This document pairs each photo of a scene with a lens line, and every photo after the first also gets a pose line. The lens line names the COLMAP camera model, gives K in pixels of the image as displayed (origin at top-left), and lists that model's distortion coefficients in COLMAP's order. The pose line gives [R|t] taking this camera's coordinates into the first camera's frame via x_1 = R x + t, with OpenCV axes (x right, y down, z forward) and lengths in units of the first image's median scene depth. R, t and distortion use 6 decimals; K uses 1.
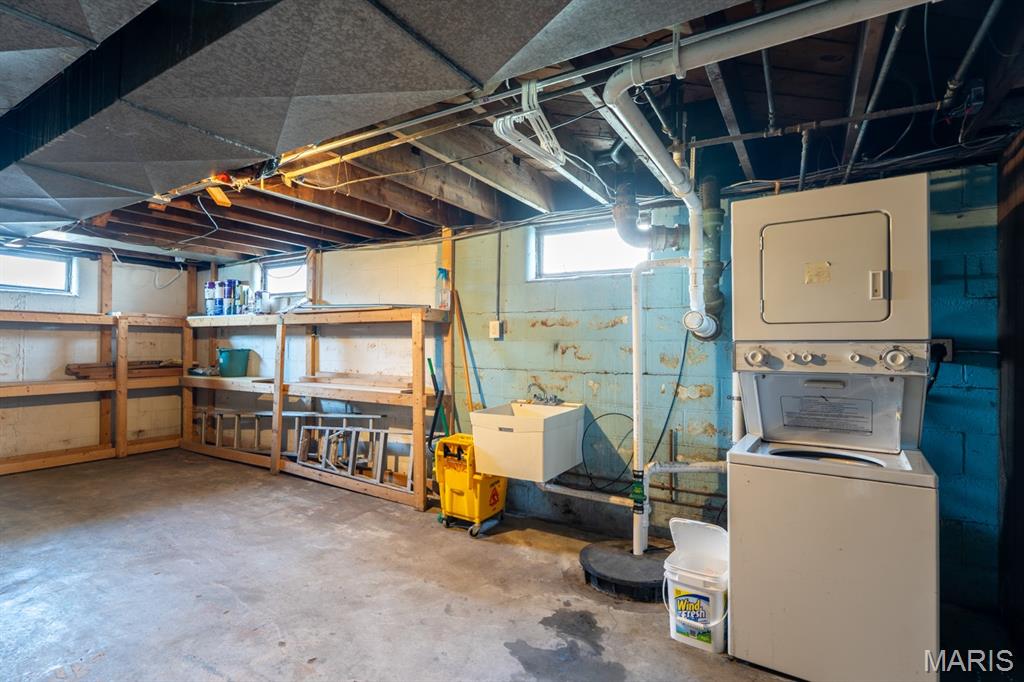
lens RADIAL K [[479.7, 0, 512.0], [0, 479.7, 339.6], [0, 0, 1]] dist [-0.001763, 0.001082]
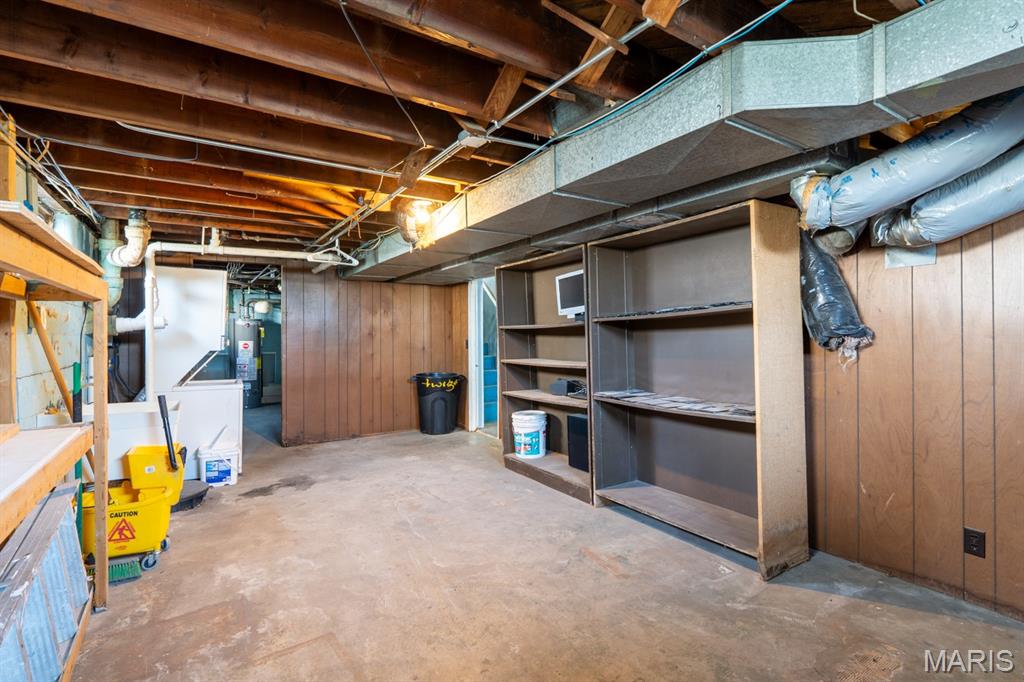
lens RADIAL K [[479.7, 0, 515.6], [0, 479.7, 338.0], [0, 0, 1]] dist [-0.001763, 0.001082]
pose [[-0.881857, -0.006301, 0.471475, -1.120619], [-0.008050, 0.999966, -0.001694, 0.031767], [-0.471449, -0.005290, -0.881878, 1.579945]]
